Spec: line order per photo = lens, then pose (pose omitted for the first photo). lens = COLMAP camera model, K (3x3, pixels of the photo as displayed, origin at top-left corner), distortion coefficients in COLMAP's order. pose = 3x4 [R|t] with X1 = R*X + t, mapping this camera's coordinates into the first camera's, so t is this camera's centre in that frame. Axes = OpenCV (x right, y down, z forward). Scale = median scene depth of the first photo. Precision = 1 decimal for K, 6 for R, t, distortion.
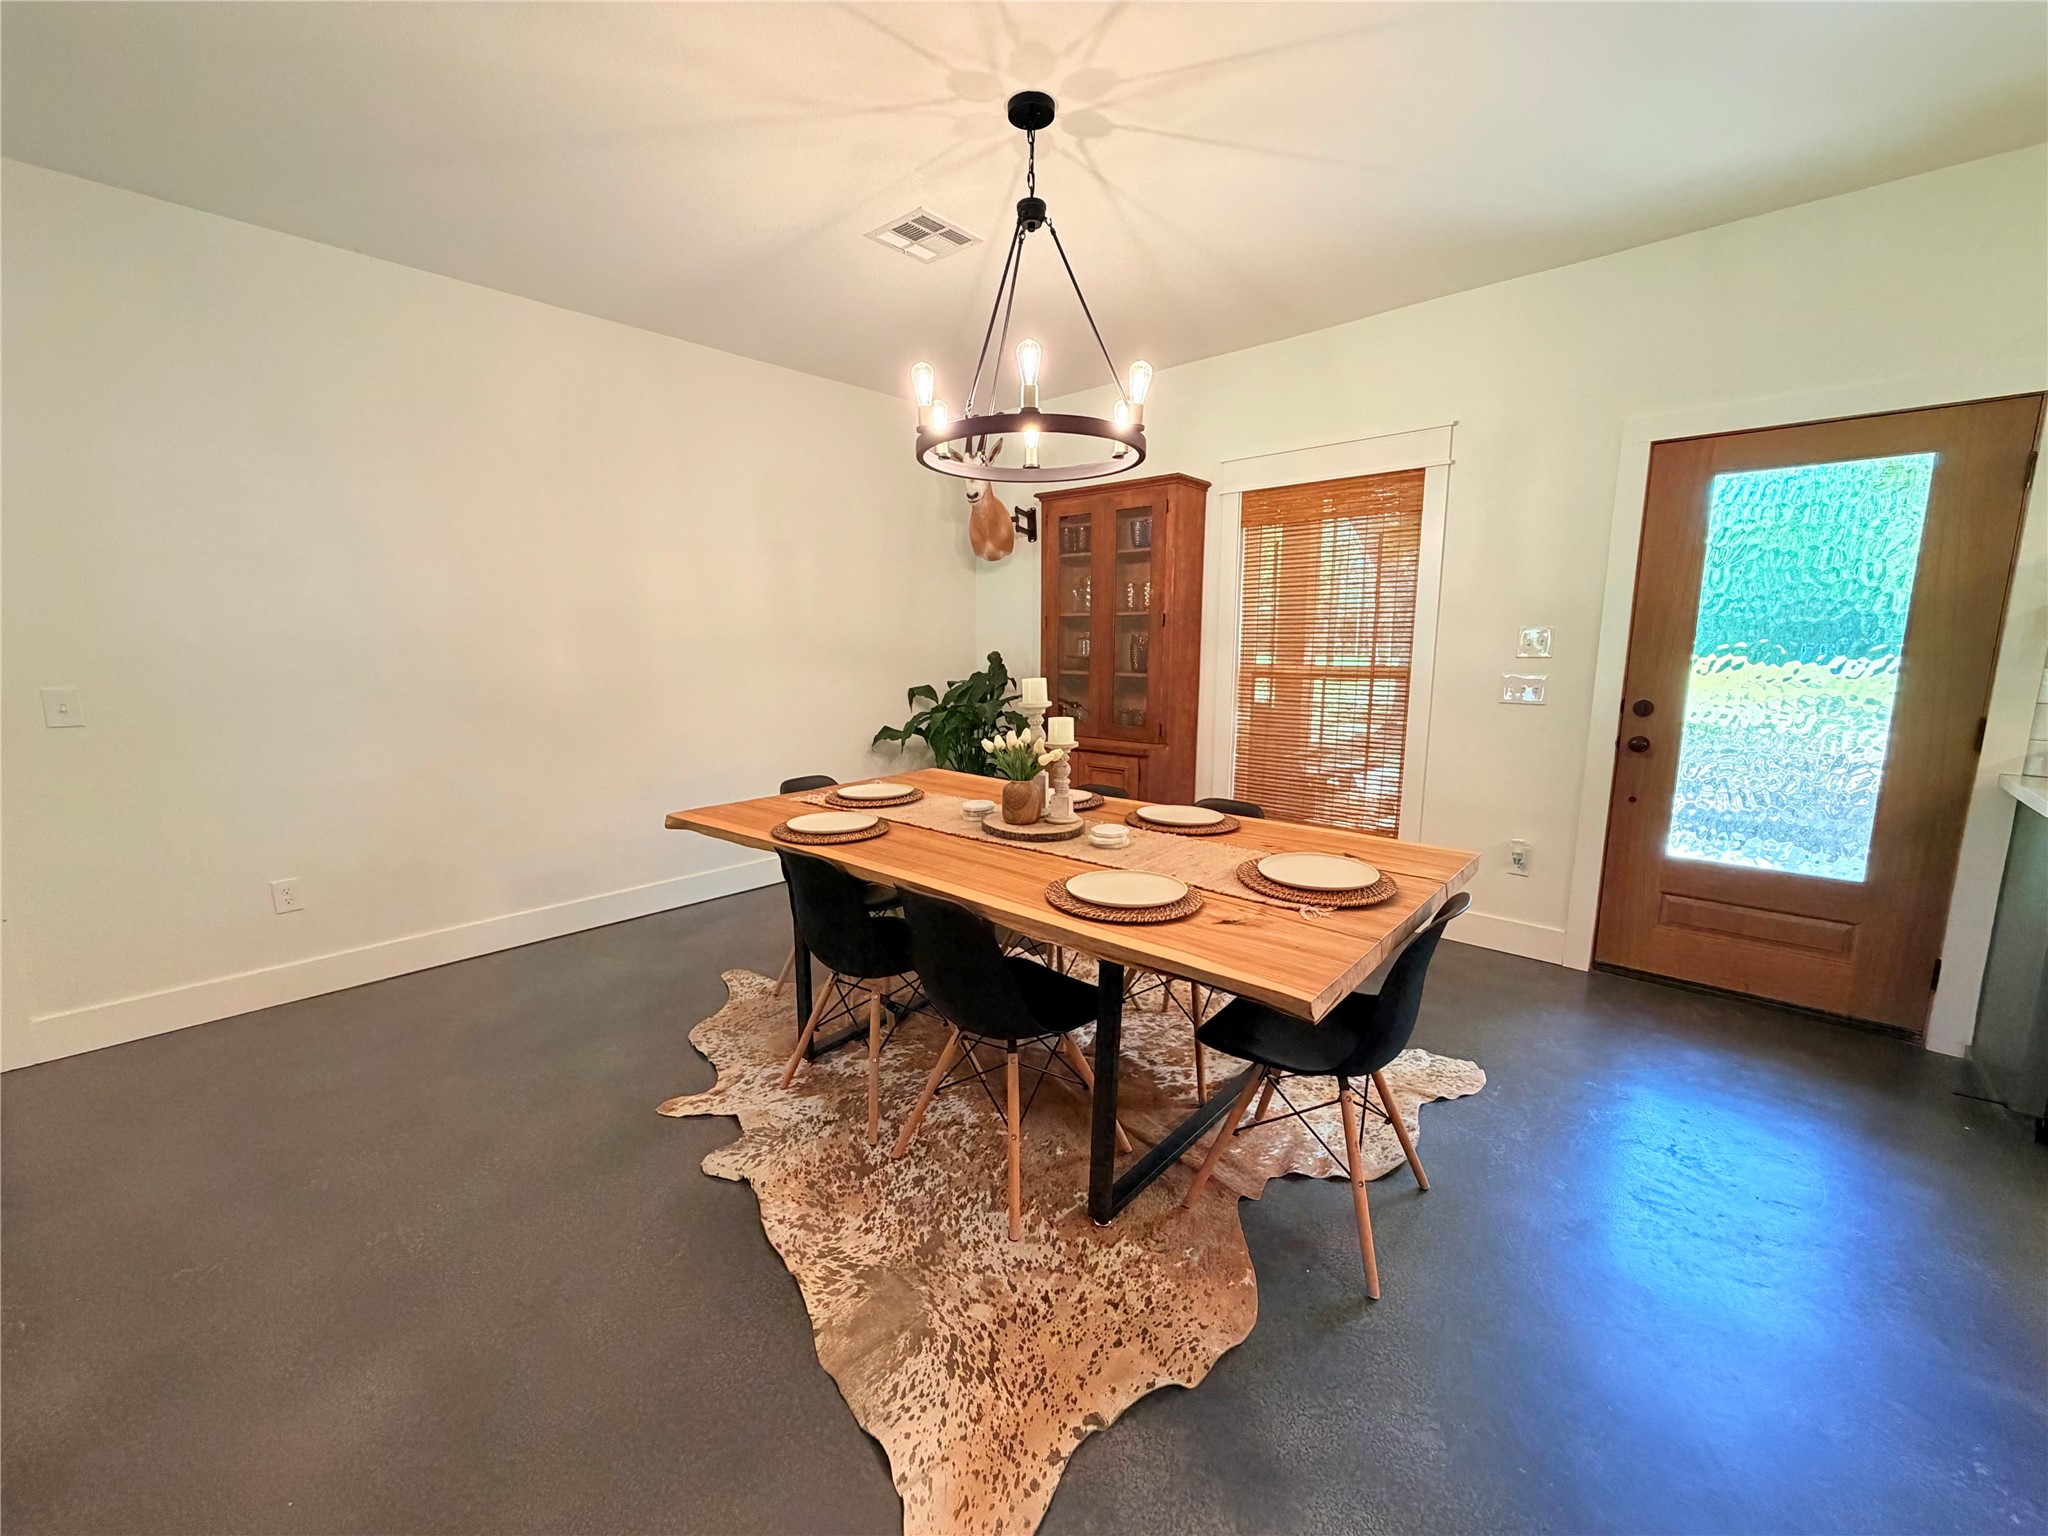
lens RADIAL K [[813.7, 0, 1019.9], [0, 813.7, 769.8], [0, 0, 1]] dist [-0.000335, -0.000147]
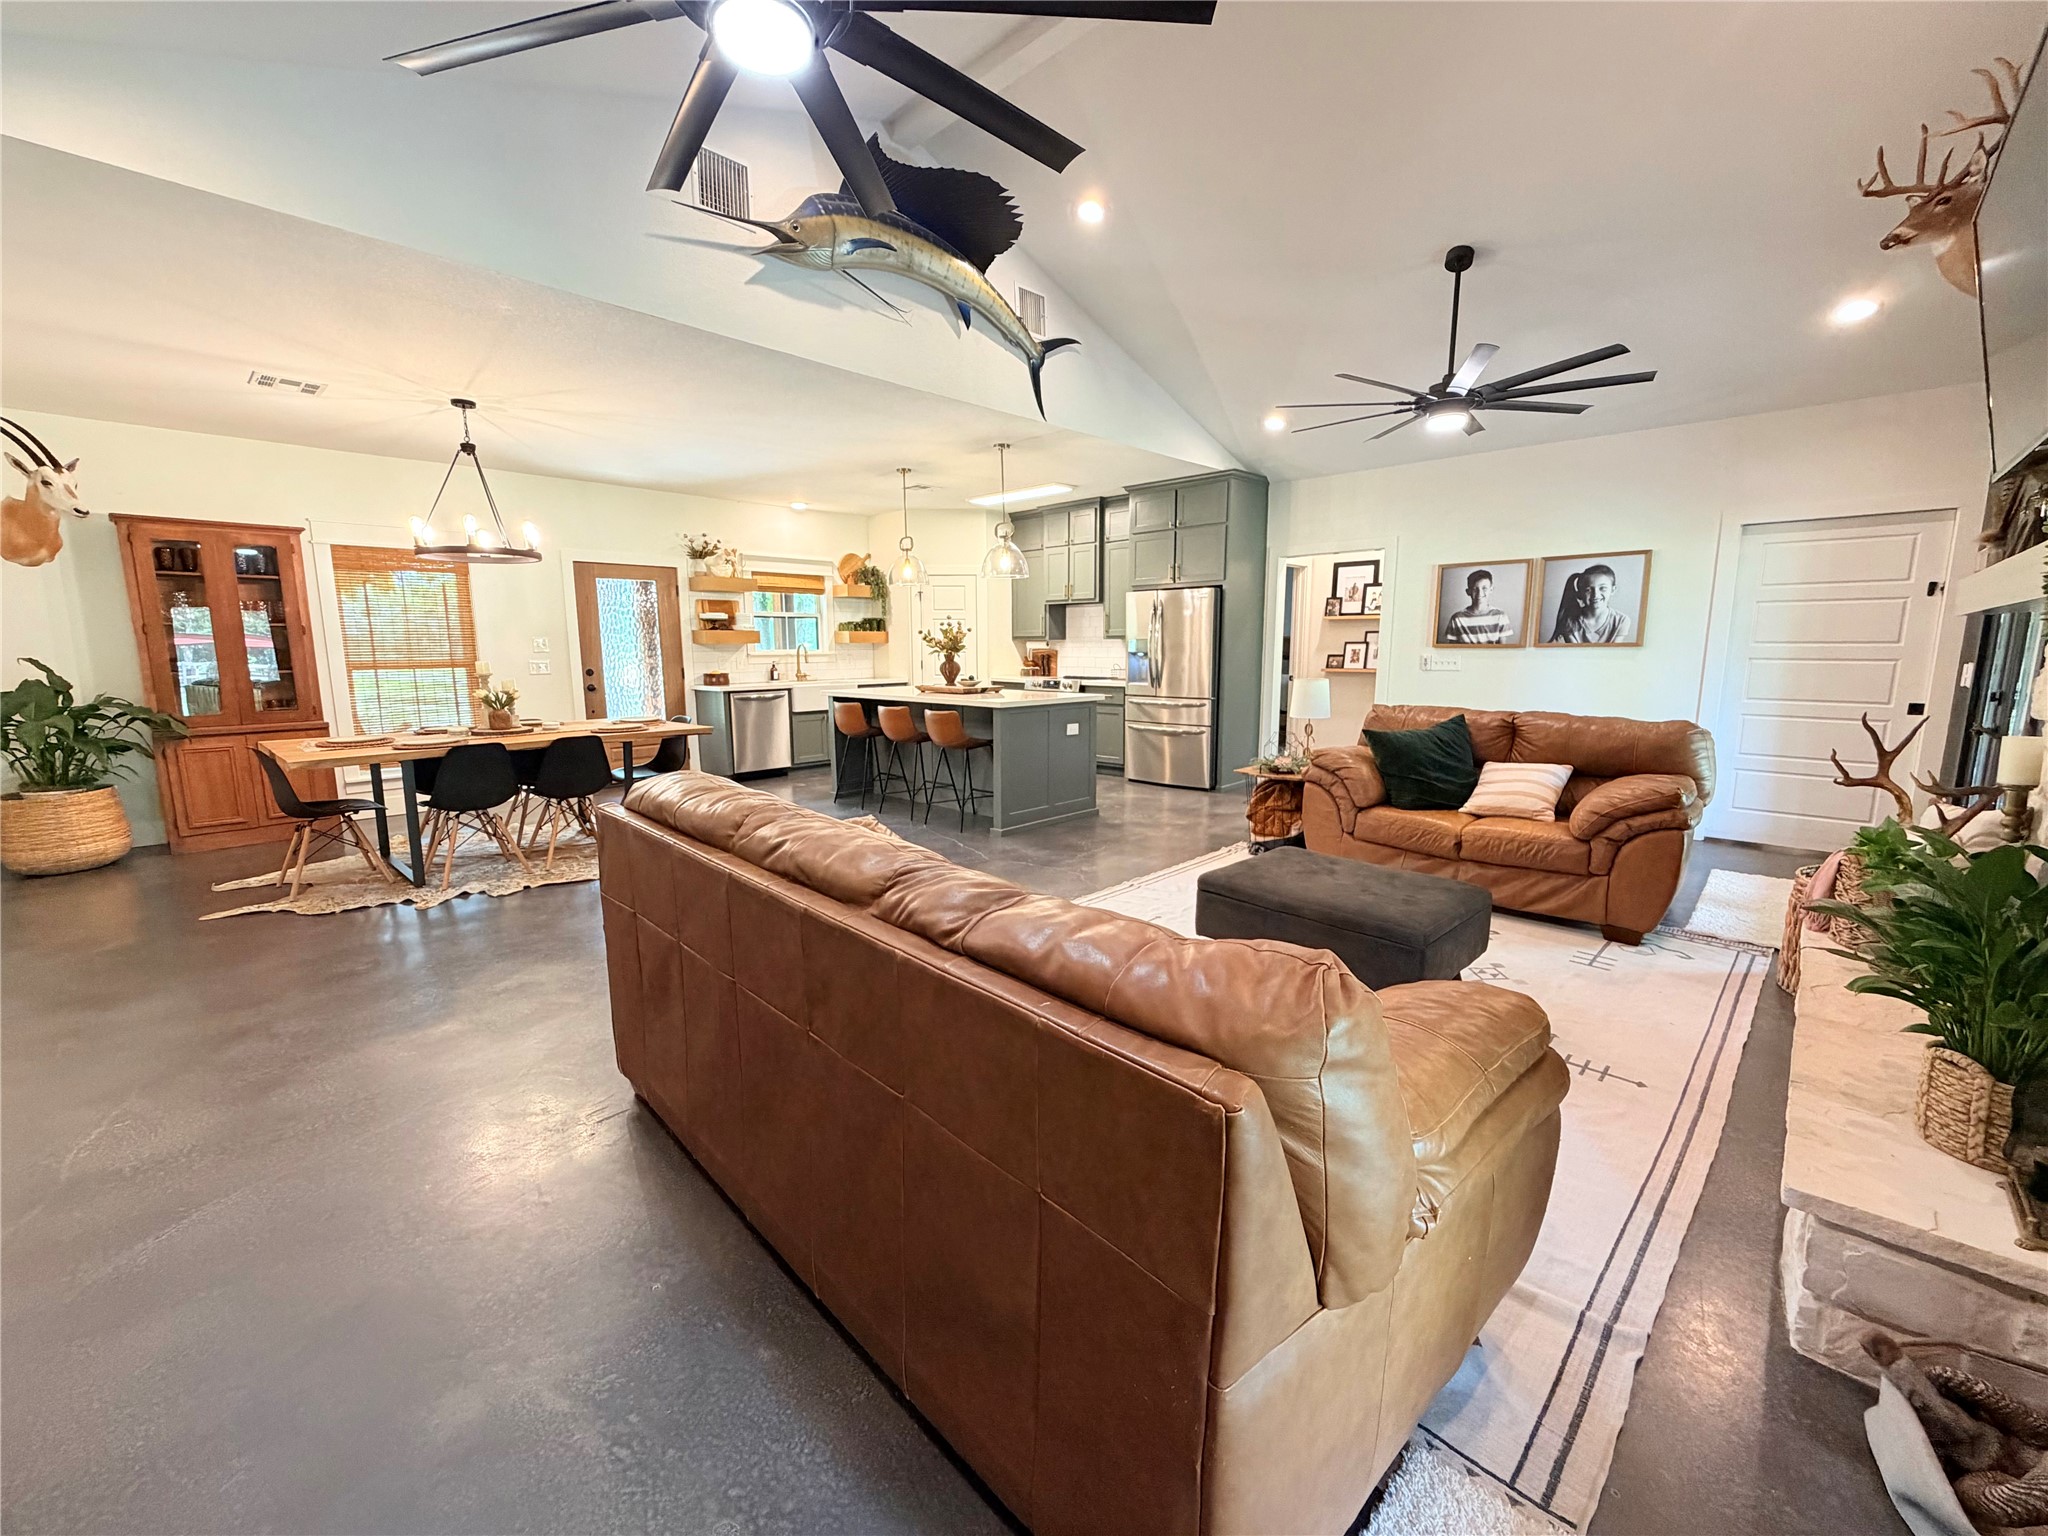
lens RADIAL K [[813.7, 0, 1020.8], [0, 813.7, 768.4], [0, 0, 1]] dist [-0.000335, -0.000147]
pose [[0.027809, -0.151227, 0.988108, -1.556939], [0.165251, 0.975585, 0.144660, 0.060440], [-0.985859, 0.159263, 0.052120, -0.309602]]
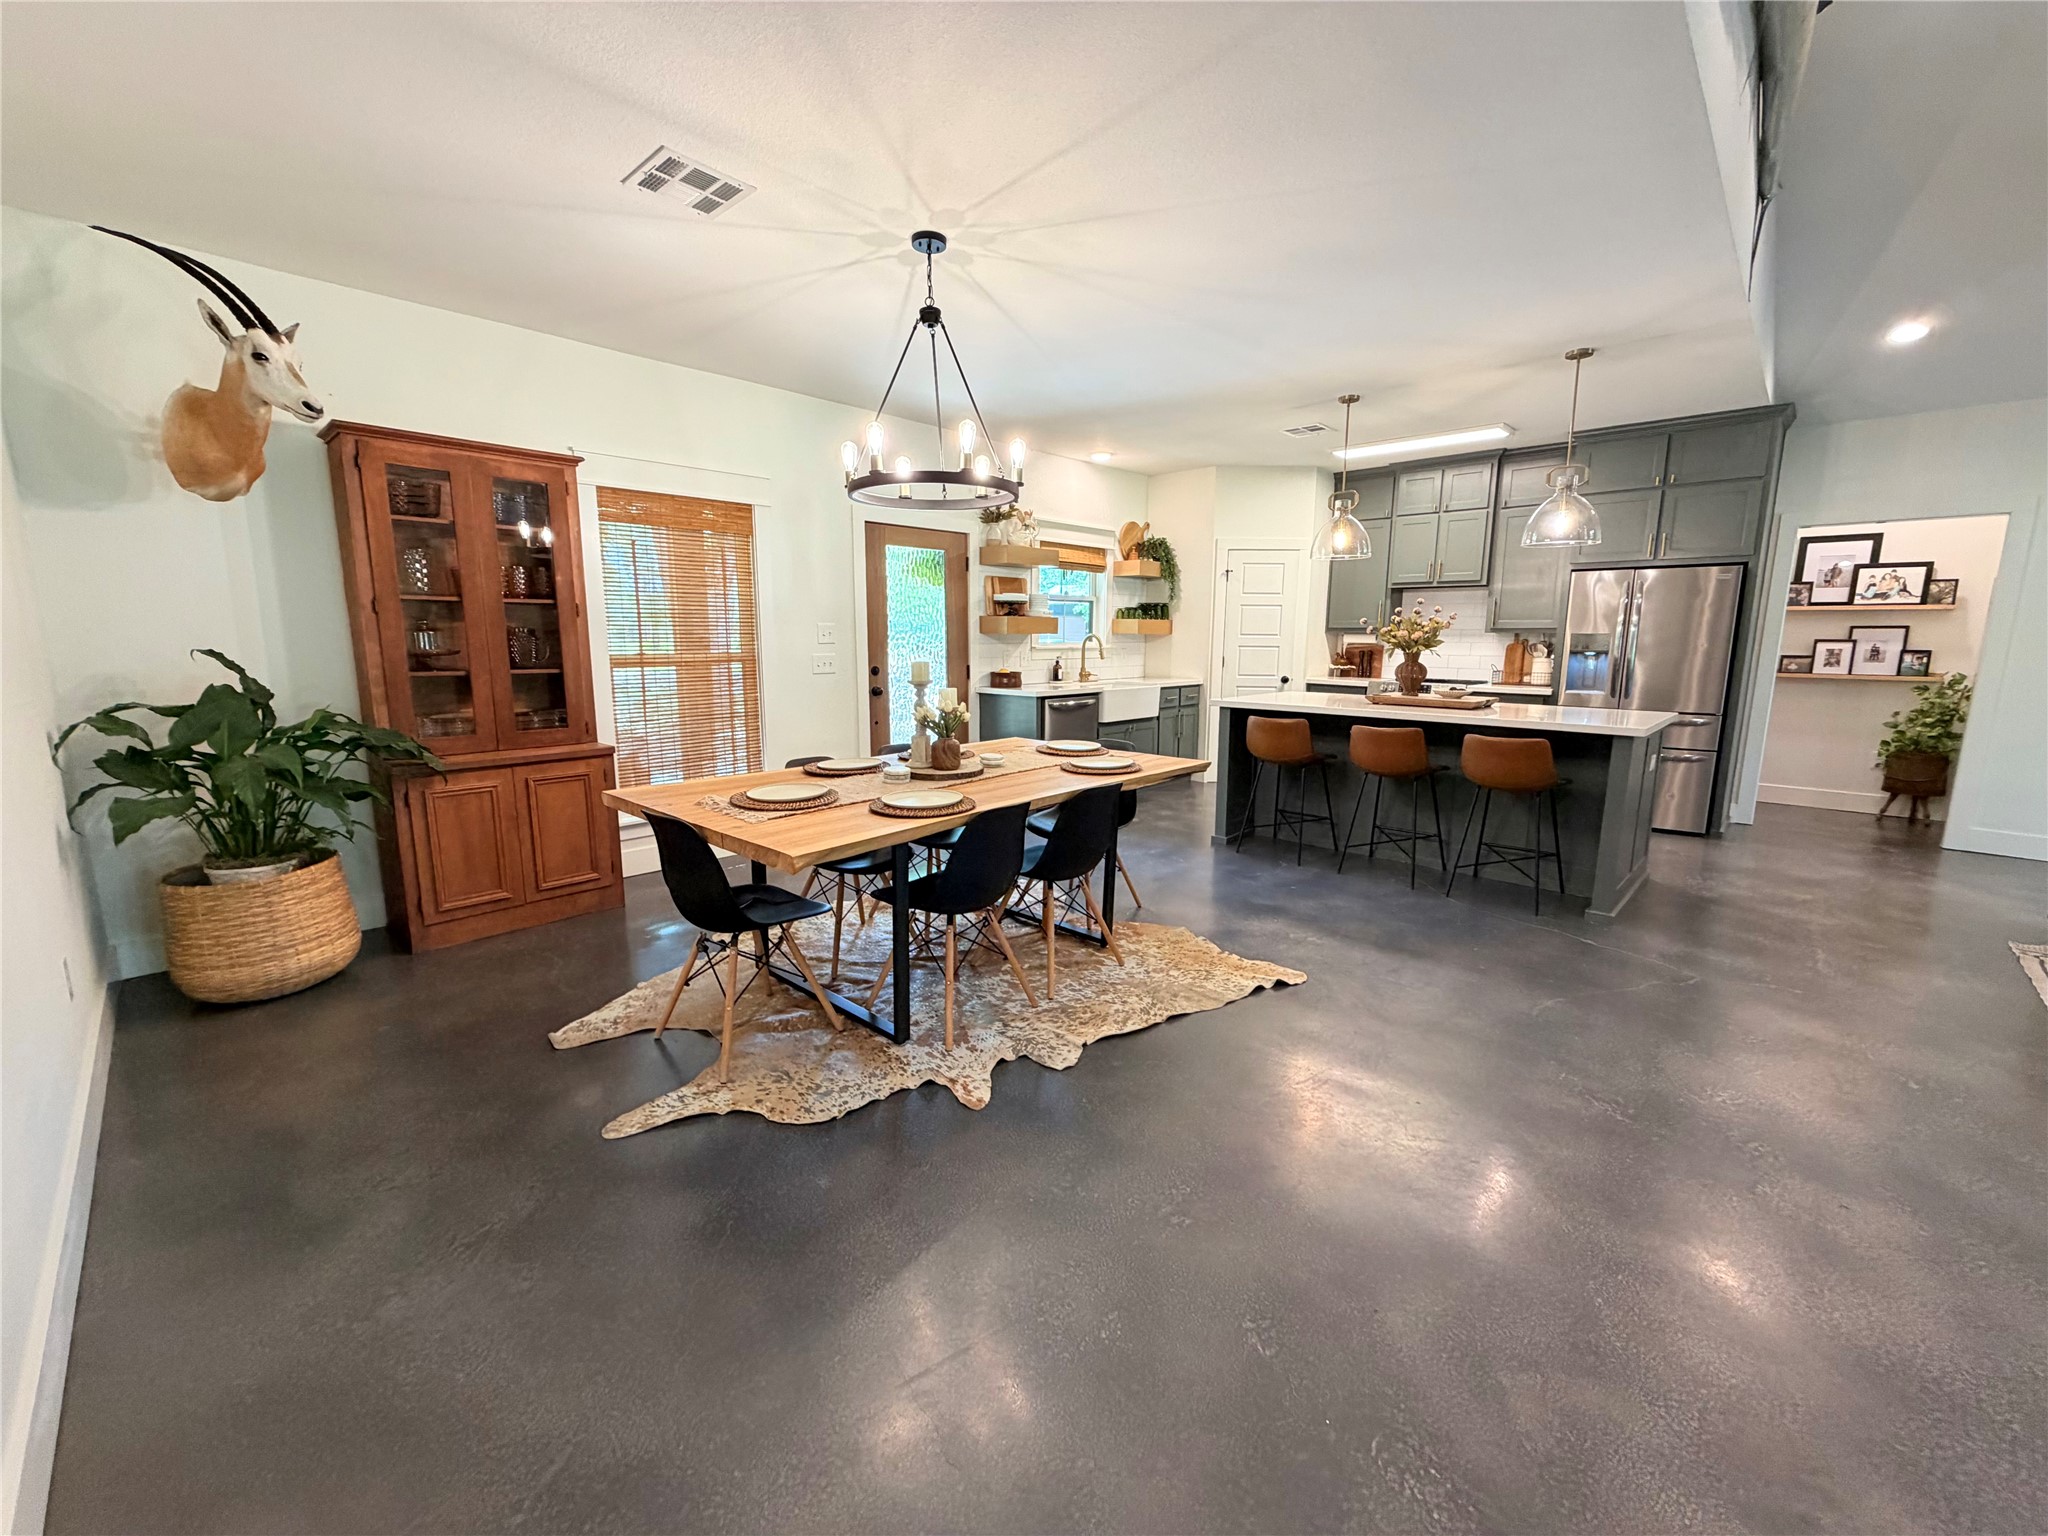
lens RADIAL K [[813.7, 0, 1020.6], [0, 813.7, 767.6], [0, 0, 1]] dist [-0.000335, -0.000147]
pose [[0.023683, -0.162623, 0.986404, -1.000279], [0.155614, 0.975254, 0.157049, -0.097855], [-0.987534, 0.149779, 0.048404, 0.623125]]
